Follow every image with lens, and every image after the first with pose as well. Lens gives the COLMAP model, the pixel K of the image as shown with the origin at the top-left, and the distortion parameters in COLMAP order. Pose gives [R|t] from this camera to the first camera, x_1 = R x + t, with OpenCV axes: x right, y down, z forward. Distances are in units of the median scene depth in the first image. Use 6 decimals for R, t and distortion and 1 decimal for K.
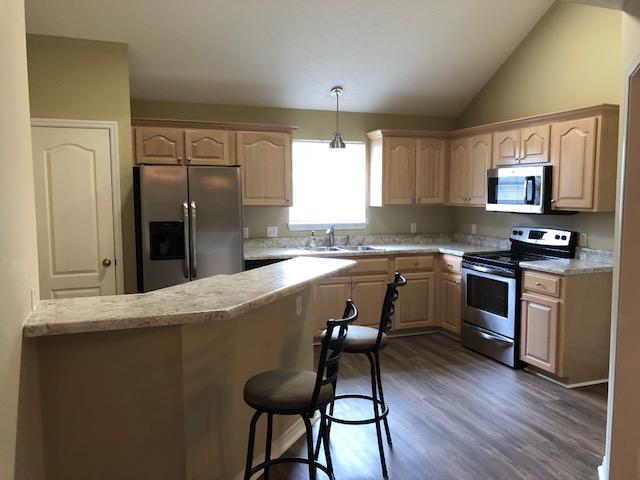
lens RADIAL K [[509.5, 0, 324.5], [0, 509.5, 238.8], [0, 0, 1]] dist [0.001286, 0.002129]
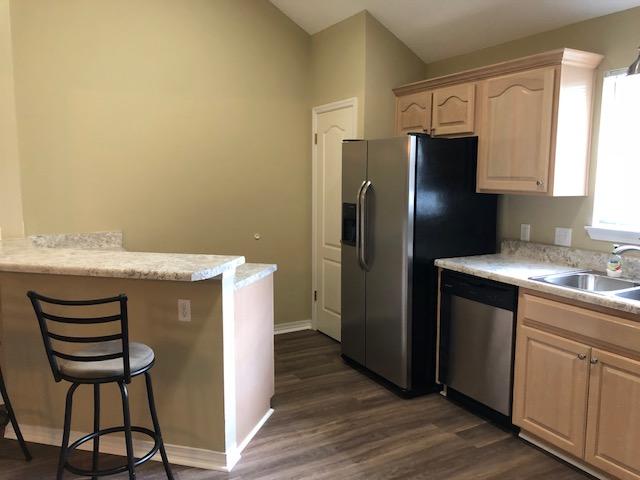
lens RADIAL K [[509.5, 0, 324.5], [0, 509.5, 238.8], [0, 0, 1]] dist [0.001286, 0.002129]
pose [[0.160214, 0.123752, -0.979294, 0.473232], [-0.087728, 0.989969, 0.110749, -0.056988], [0.983176, 0.068168, 0.169464, 0.675914]]
